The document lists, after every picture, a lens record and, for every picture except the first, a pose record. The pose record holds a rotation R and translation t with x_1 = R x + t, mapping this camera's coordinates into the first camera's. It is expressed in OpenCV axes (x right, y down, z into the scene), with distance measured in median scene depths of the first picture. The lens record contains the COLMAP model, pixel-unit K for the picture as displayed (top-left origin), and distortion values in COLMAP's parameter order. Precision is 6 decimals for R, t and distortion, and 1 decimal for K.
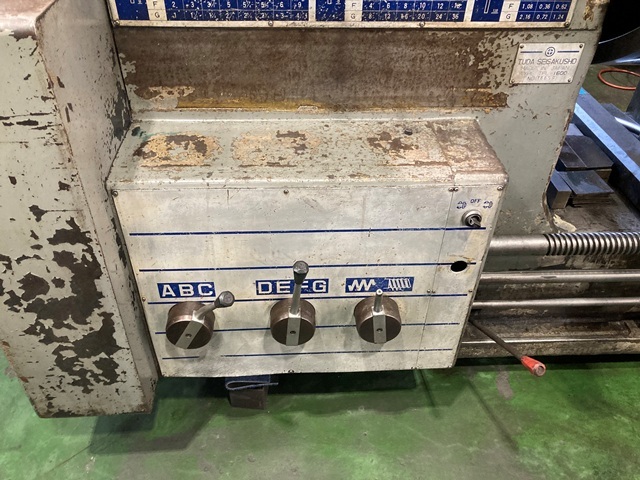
lens RADIAL K [[527.7, 0, 318.9], [0, 527.7, 237.5], [0, 0, 1]] dist [0.013310, 0.006606]
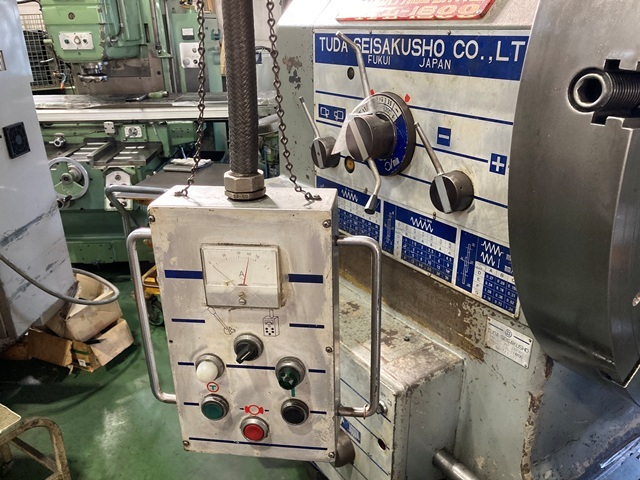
lens RADIAL K [[527.9, 0, 318.6], [0, 527.9, 246.1], [0, 0, 1]] dist [0.016773, -0.005193]
pose [[0.516771, 0.307329, -0.799060, 1.119415], [-0.522660, 0.852481, -0.010141, -0.280319], [0.678067, 0.422877, 0.601166, -0.111517]]
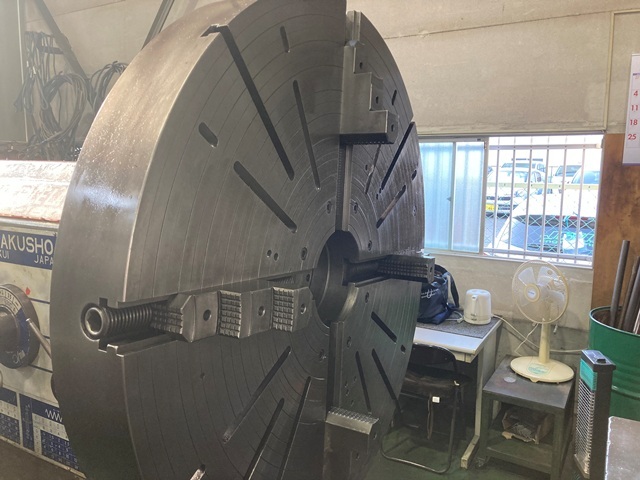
lens RADIAL K [[527.9, 0, 318.6], [0, 527.9, 246.1], [0, 0, 1]] dist [0.016773, -0.005193]
pose [[0.841053, 0.068741, -0.536568, 1.376507], [-0.335178, 0.844770, -0.417155, -0.508004], [0.424601, 0.530695, 0.733537, -0.047215]]
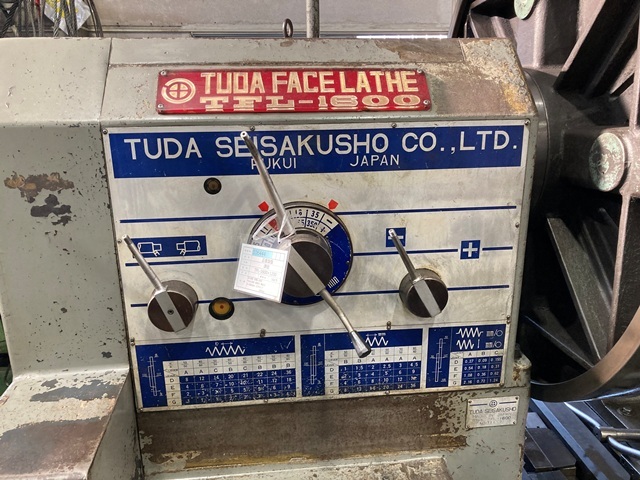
lens RADIAL K [[527.7, 0, 318.9], [0, 527.7, 237.5], [0, 0, 1]] dist [0.013310, 0.006606]
pose [[0.998220, -0.046660, 0.037136, 0.004568], [0.057254, 0.924033, -0.378001, -0.265404], [-0.016678, 0.379454, 0.925060, -0.273863]]
